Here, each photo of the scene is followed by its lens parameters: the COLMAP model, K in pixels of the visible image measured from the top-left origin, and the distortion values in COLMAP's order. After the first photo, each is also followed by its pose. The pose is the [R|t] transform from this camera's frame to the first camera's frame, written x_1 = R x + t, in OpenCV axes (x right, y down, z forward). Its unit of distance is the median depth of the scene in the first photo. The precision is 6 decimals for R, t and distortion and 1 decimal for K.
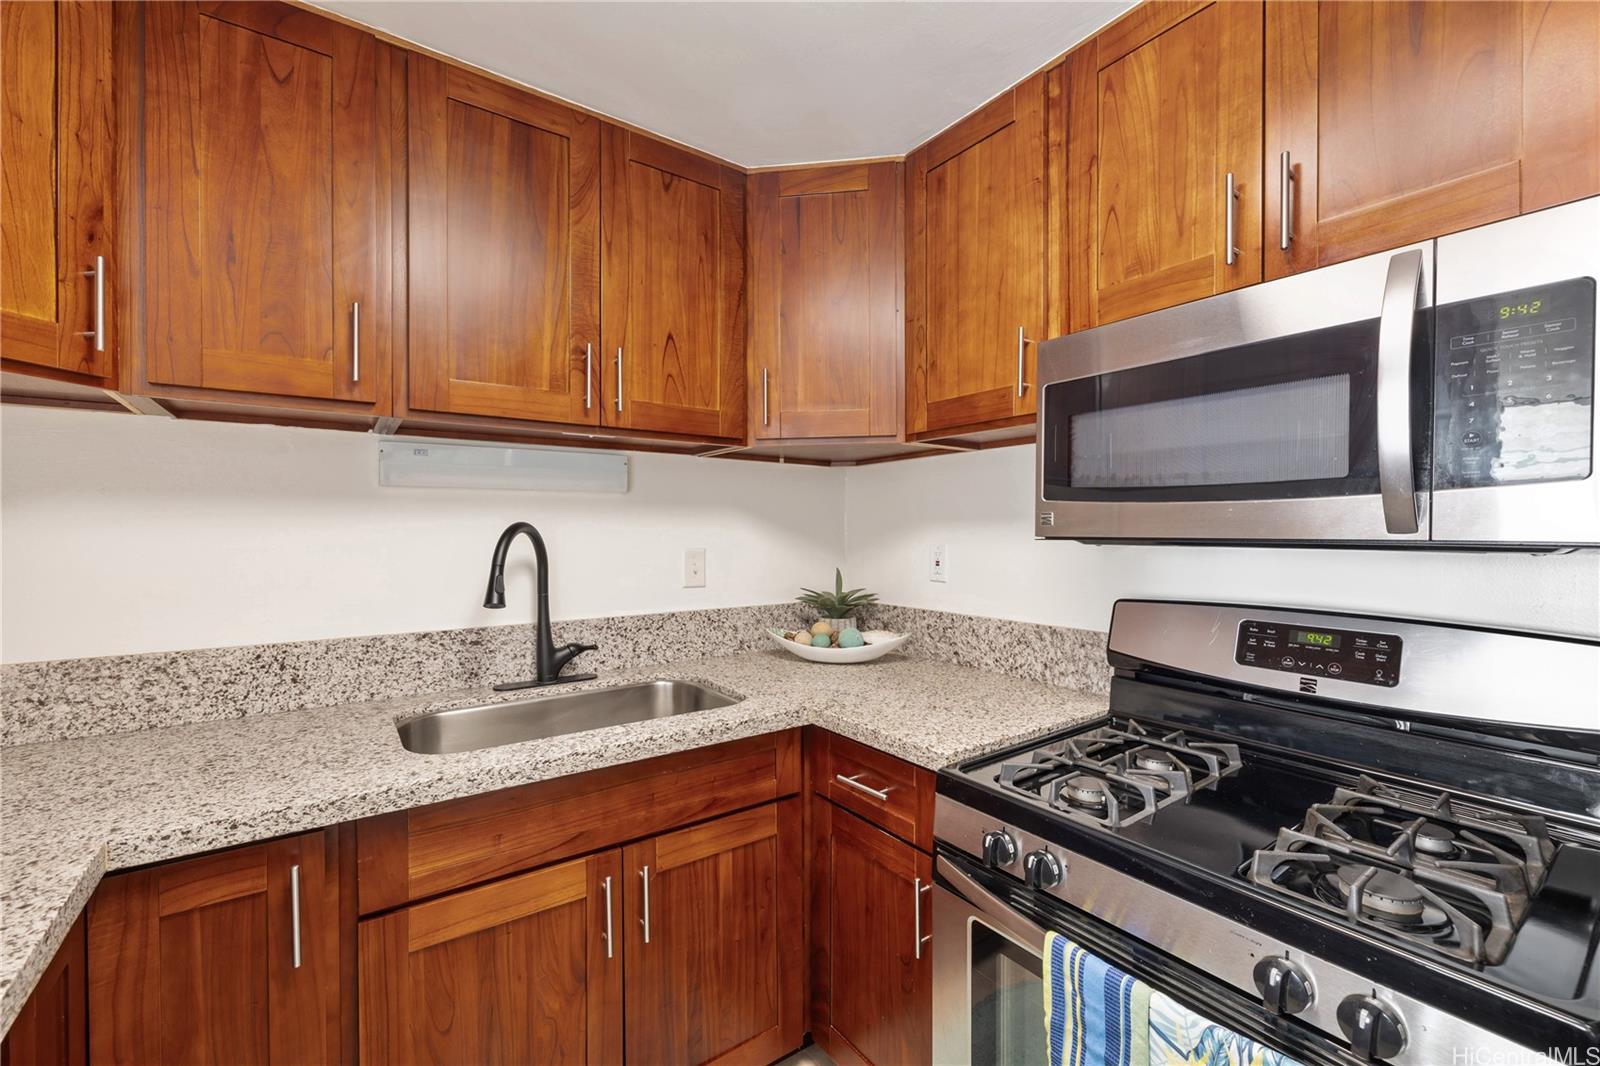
lens RADIAL K [[671.1, 0, 801.6], [0, 671.1, 537.9], [0, 0, 1]] dist [-0.001706, 0.000389]
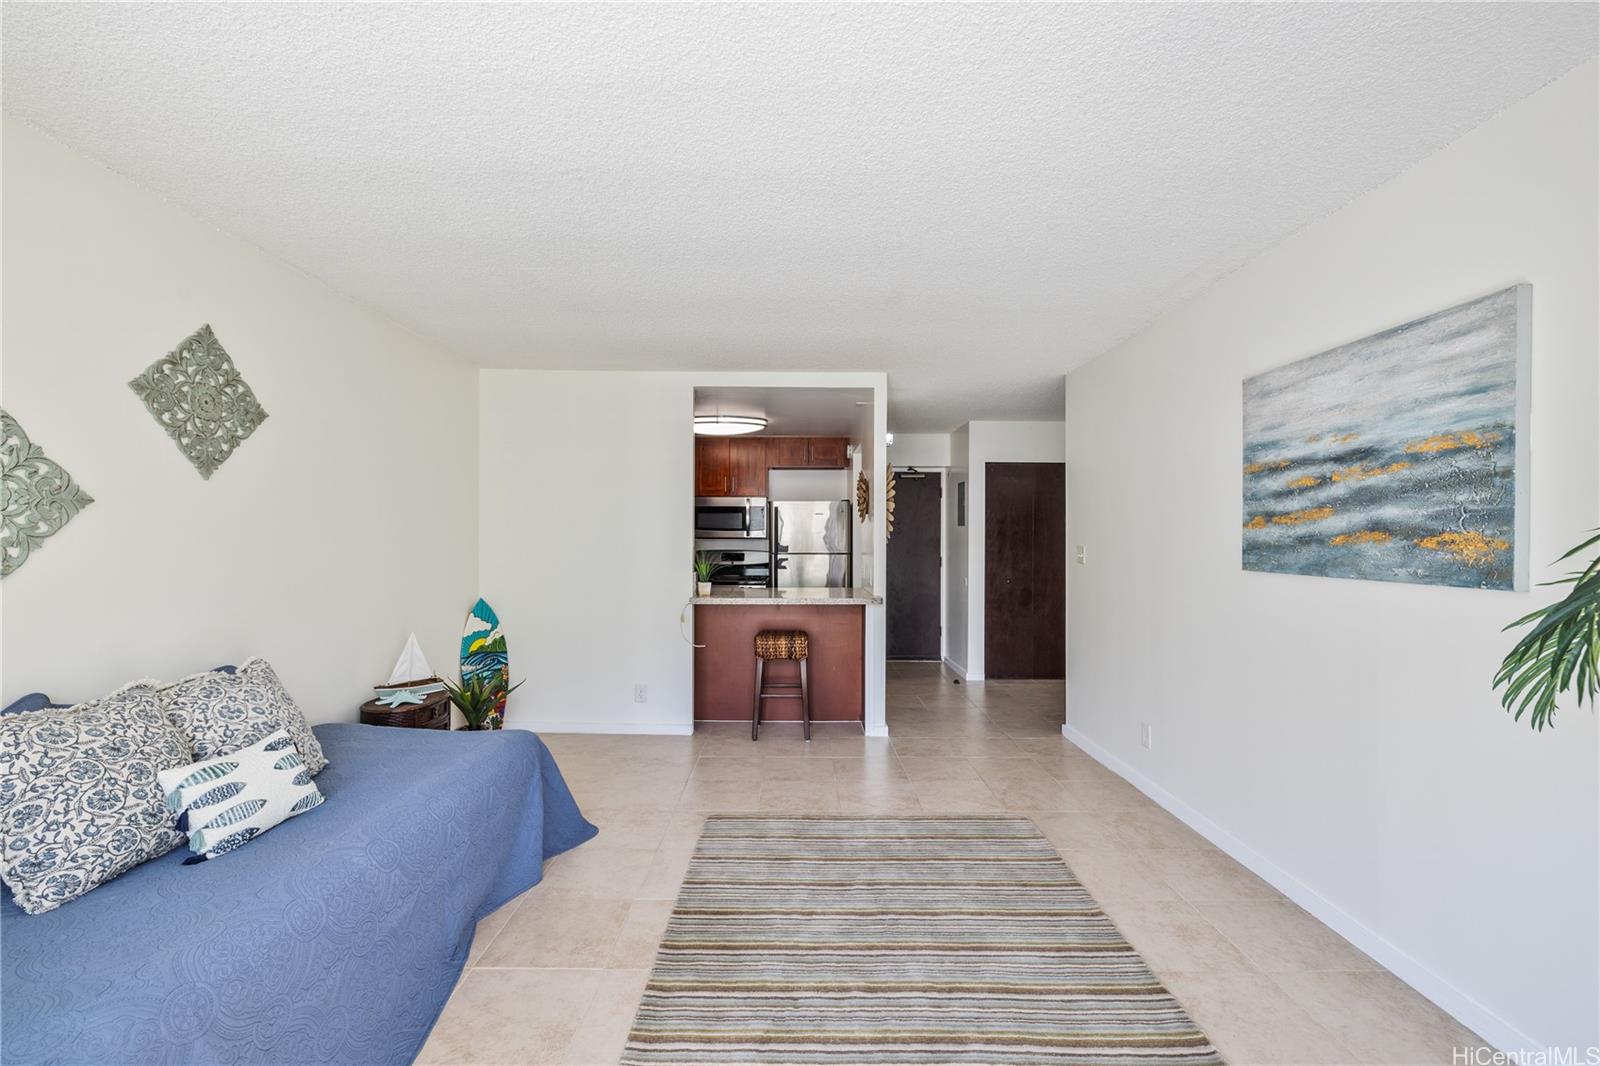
lens RADIAL K [[671.1, 0, 797.4], [0, 671.1, 538.9], [0, 0, 1]] dist [-0.001706, 0.000389]
pose [[0.588333, 0.000453, 0.808619, -2.830265], [0.005911, 0.999971, -0.004862, 0.034596], [-0.808597, 0.007640, 0.588313, -2.255170]]
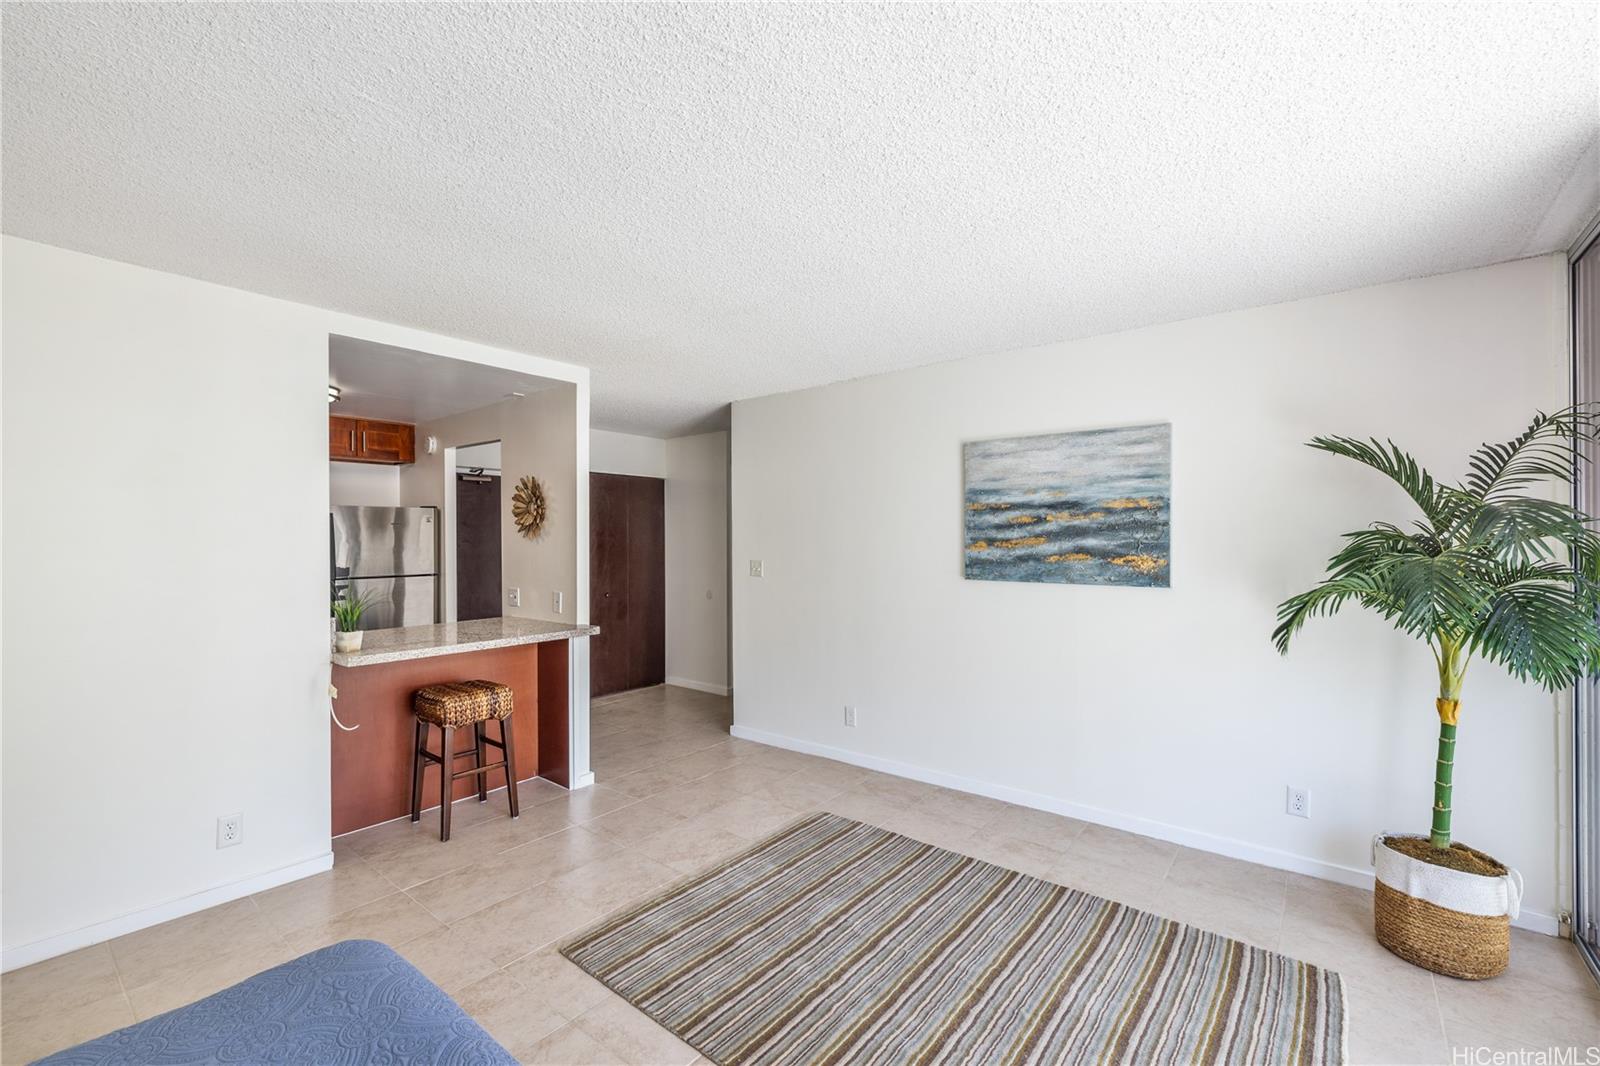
lens RADIAL K [[671.1, 0, 799.1], [0, 671.1, 536.3], [0, 0, 1]] dist [-0.001706, 0.000389]
pose [[-0.261880, 0.005548, 0.965085, -2.925178], [0.014255, 0.999897, -0.001880, -0.047169], [-0.964995, 0.013265, -0.261932, -0.924565]]
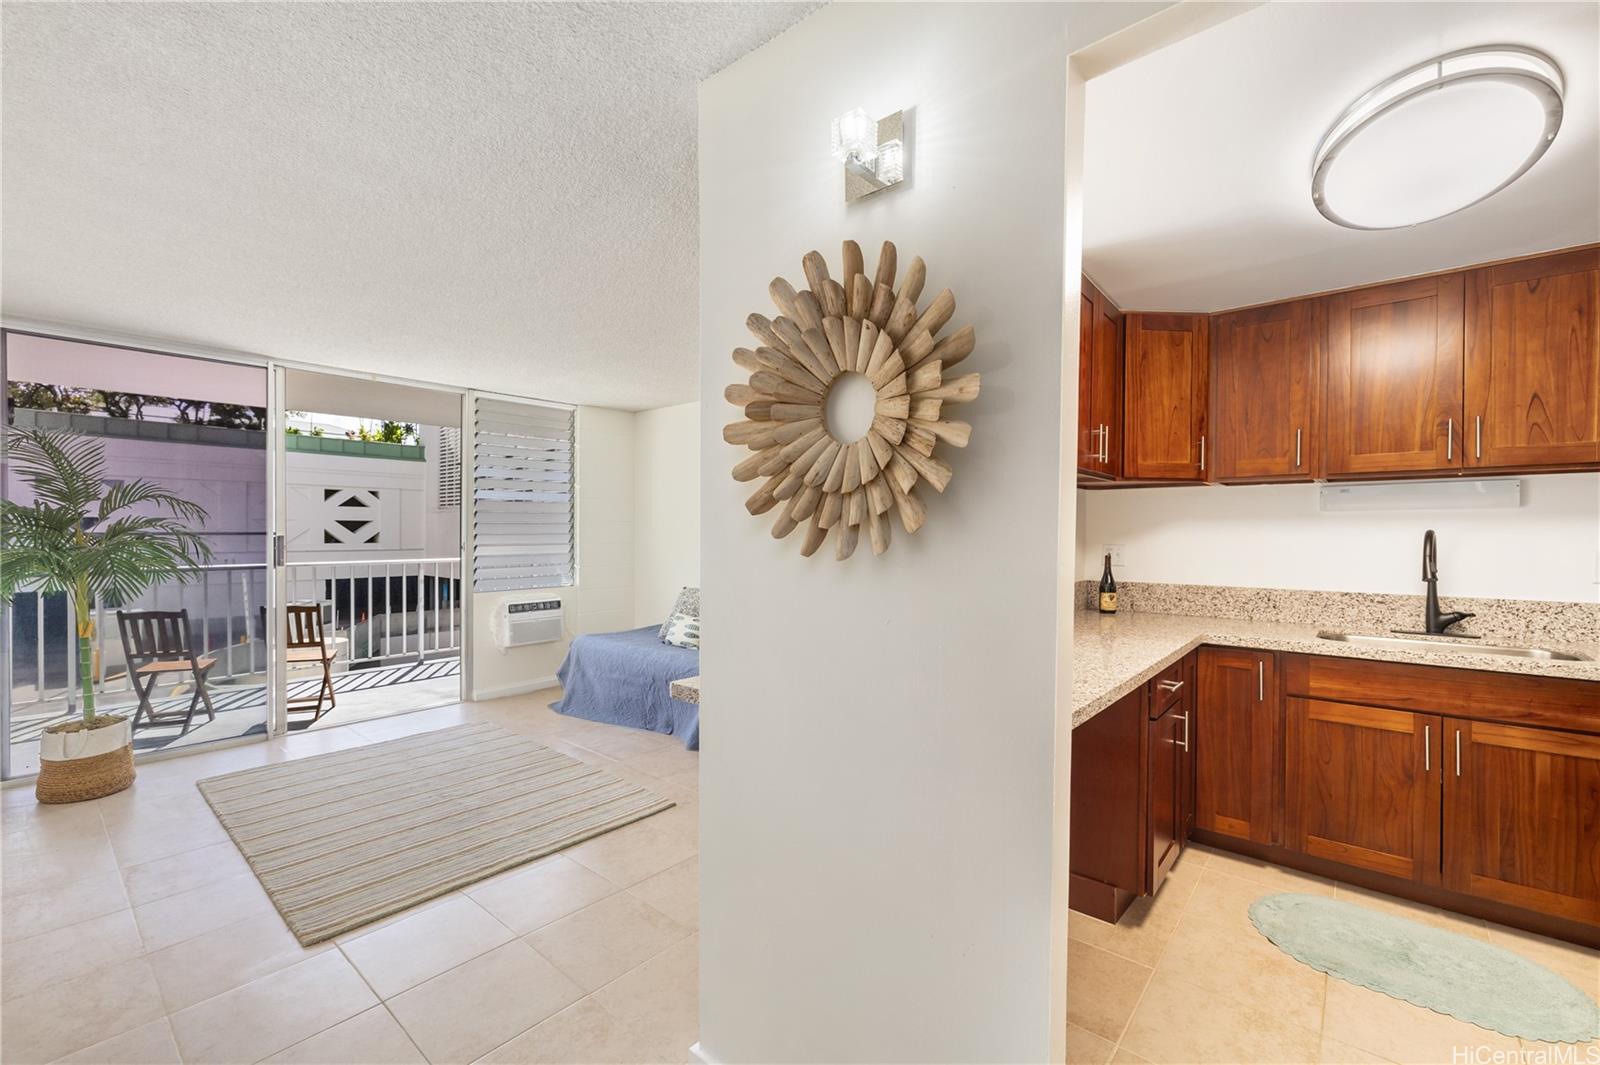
lens RADIAL K [[671.1, 0, 795.8], [0, 671.1, 537.5], [0, 0, 1]] dist [-0.001706, 0.000389]
pose [[0.238612, 0.006747, -0.971092, 0.909067], [-0.015330, 0.999877, 0.003181, 0.014118], [0.970994, 0.014127, 0.238686, -0.940573]]
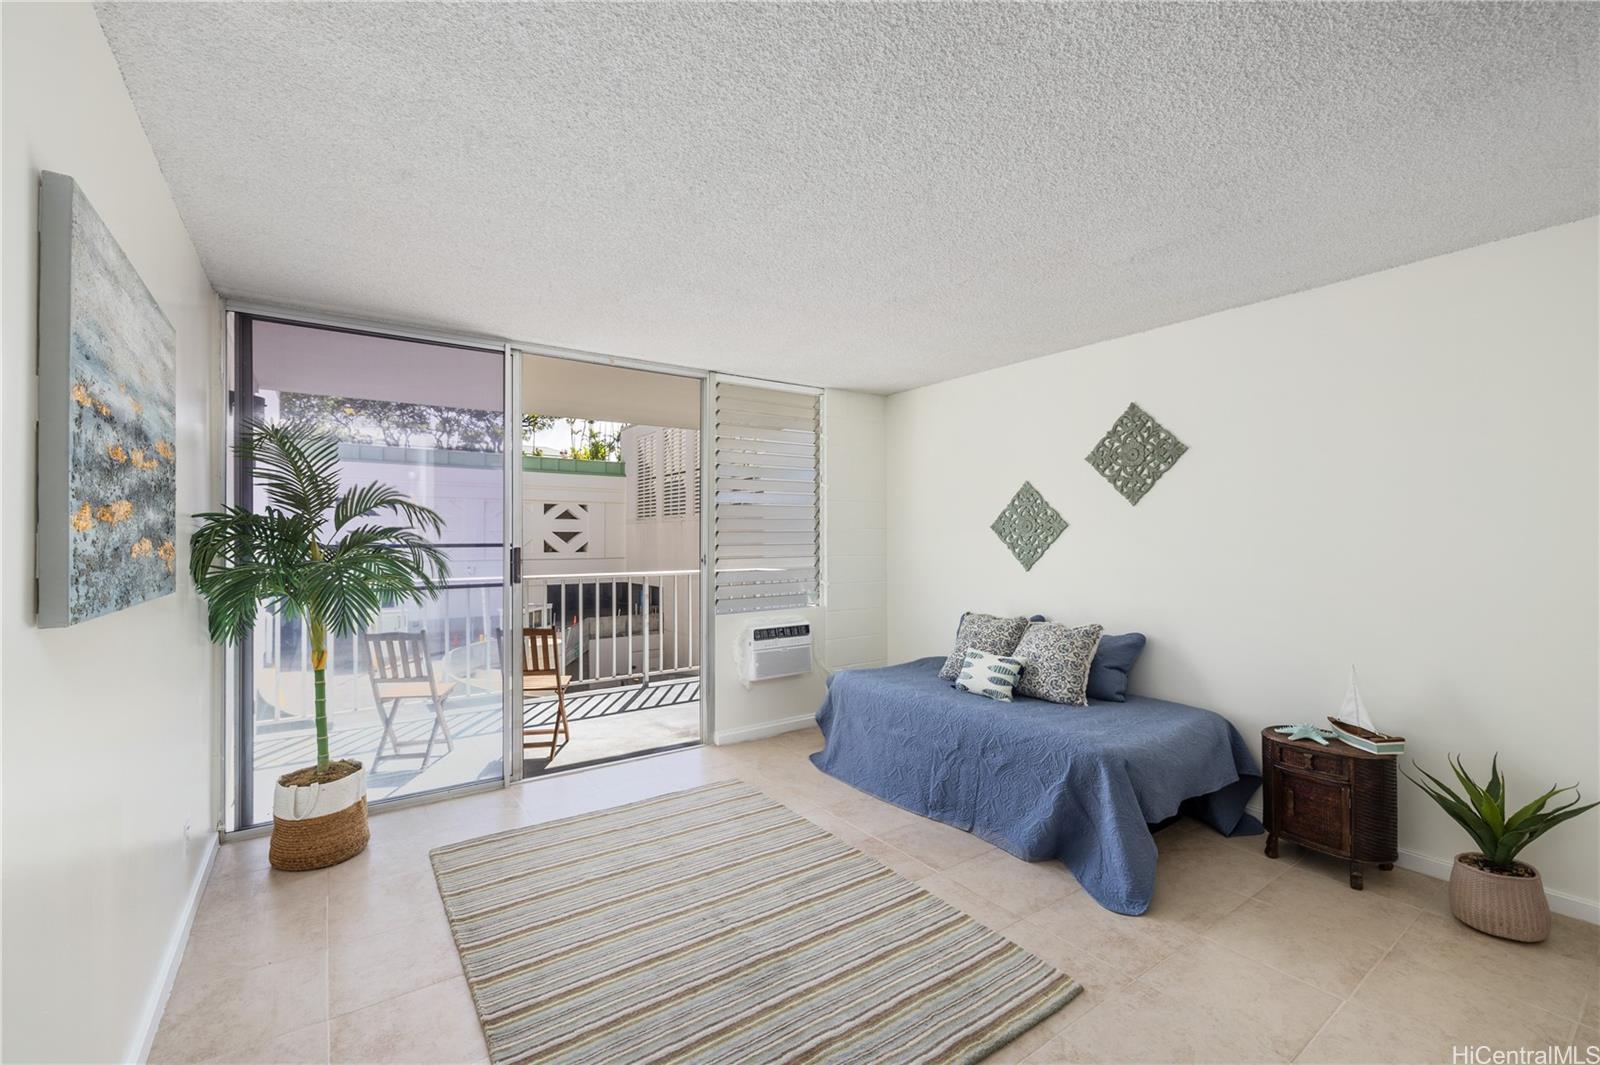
lens RADIAL K [[671.1, 0, 793.1], [0, 671.1, 539.1], [0, 0, 1]] dist [-0.001706, 0.000389]
pose [[-0.014160, -0.003479, -0.999894, 0.044116], [-0.011195, 0.999932, -0.003321, 0.015922], [0.999837, 0.011147, -0.014198, -1.349538]]
